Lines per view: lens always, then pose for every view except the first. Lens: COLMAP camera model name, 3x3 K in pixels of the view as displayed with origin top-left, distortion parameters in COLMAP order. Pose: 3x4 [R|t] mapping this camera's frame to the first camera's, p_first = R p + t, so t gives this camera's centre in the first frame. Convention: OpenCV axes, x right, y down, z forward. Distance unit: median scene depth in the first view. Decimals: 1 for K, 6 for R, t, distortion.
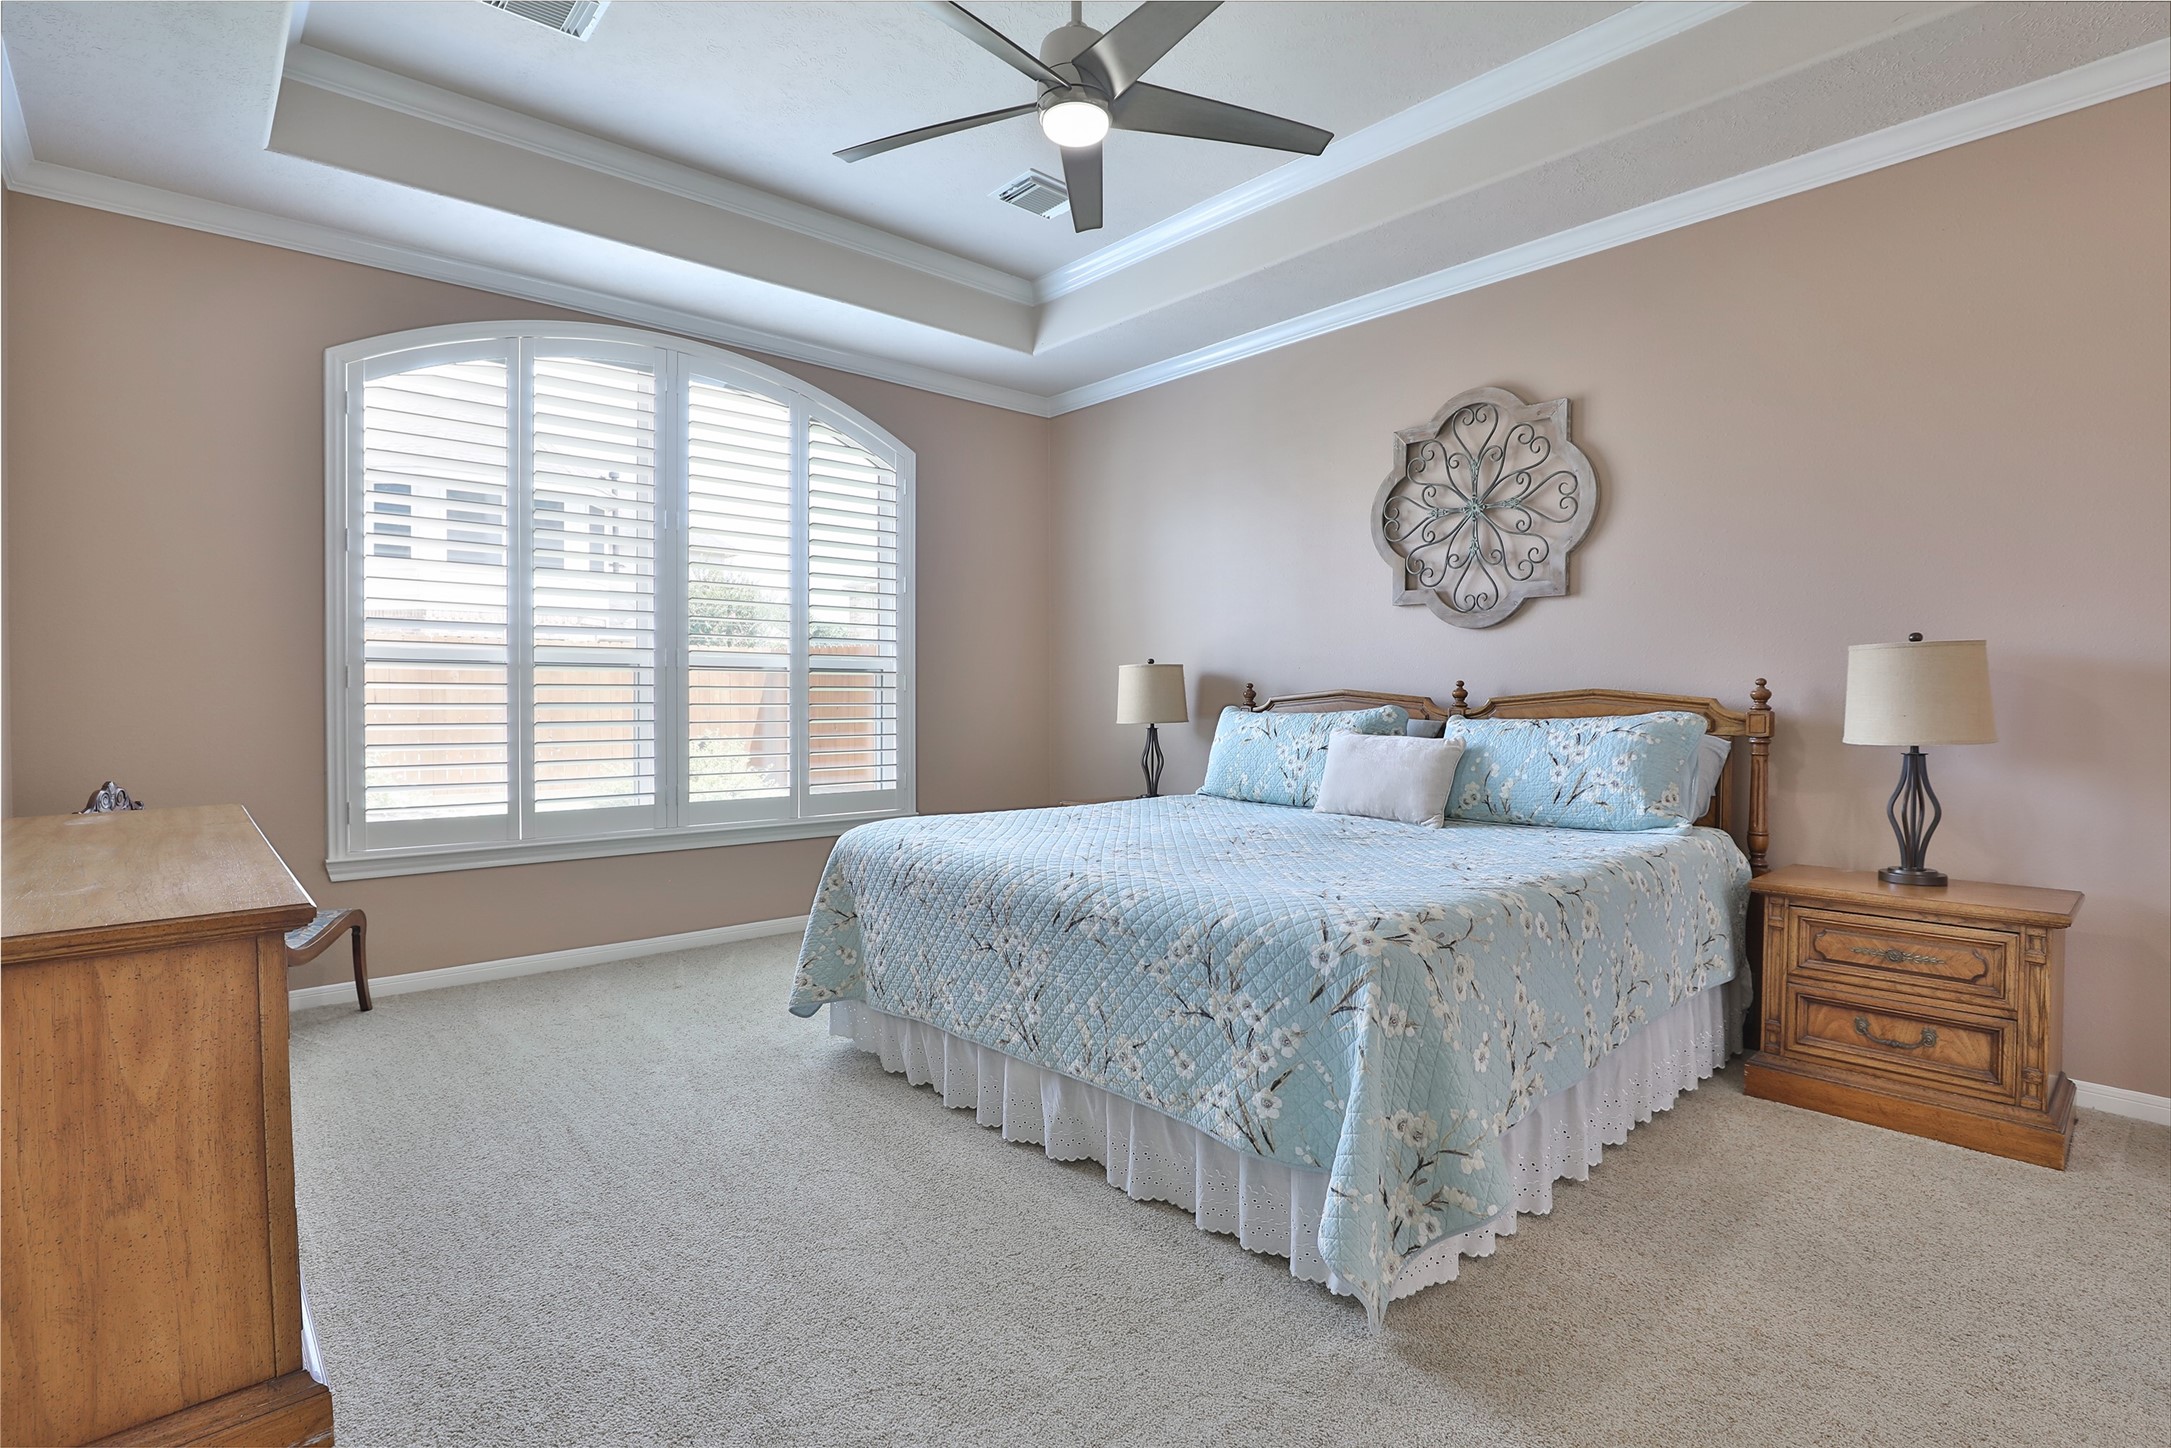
lens RADIAL K [[1044.9, 0, 1089.3], [0, 1044.9, 717.1], [0, 0, 1]] dist [-0.038650, 0.008757]
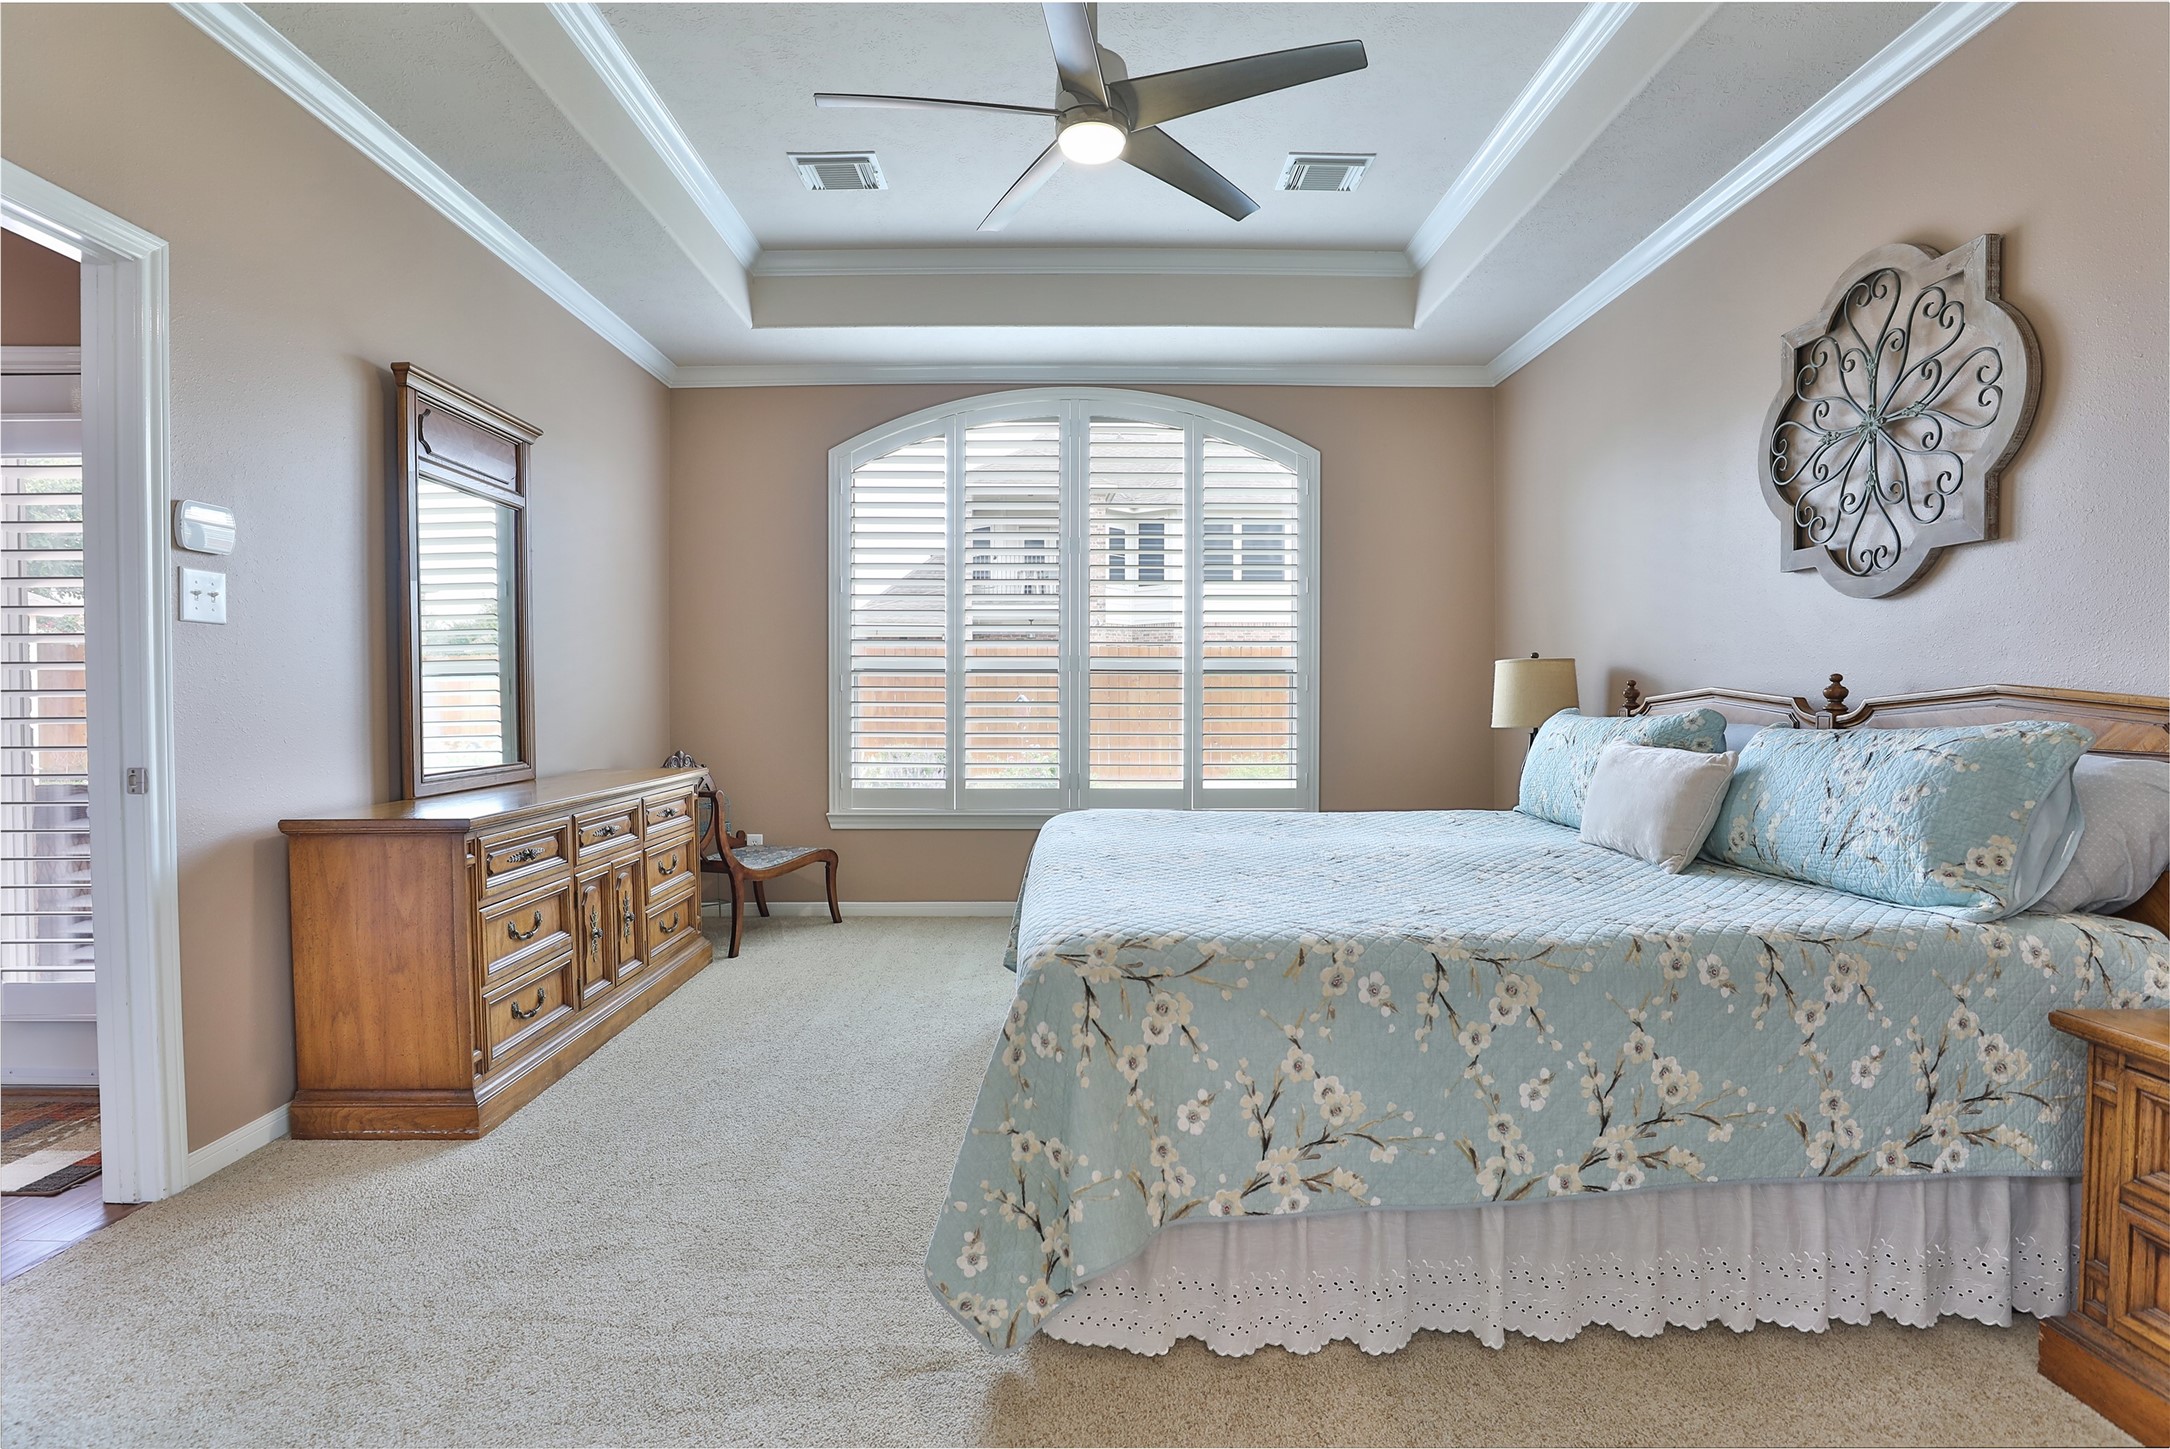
lens RADIAL K [[1044.4, 0, 1083.2], [0, 1044.4, 717.1], [0, 0, 1]] dist [-0.038650, 0.008757]
pose [[0.750454, 0.012204, -0.660811, 0.444712], [-0.012156, 0.999915, 0.004661, -0.003112], [0.660811, 0.004535, 0.750538, 0.147612]]
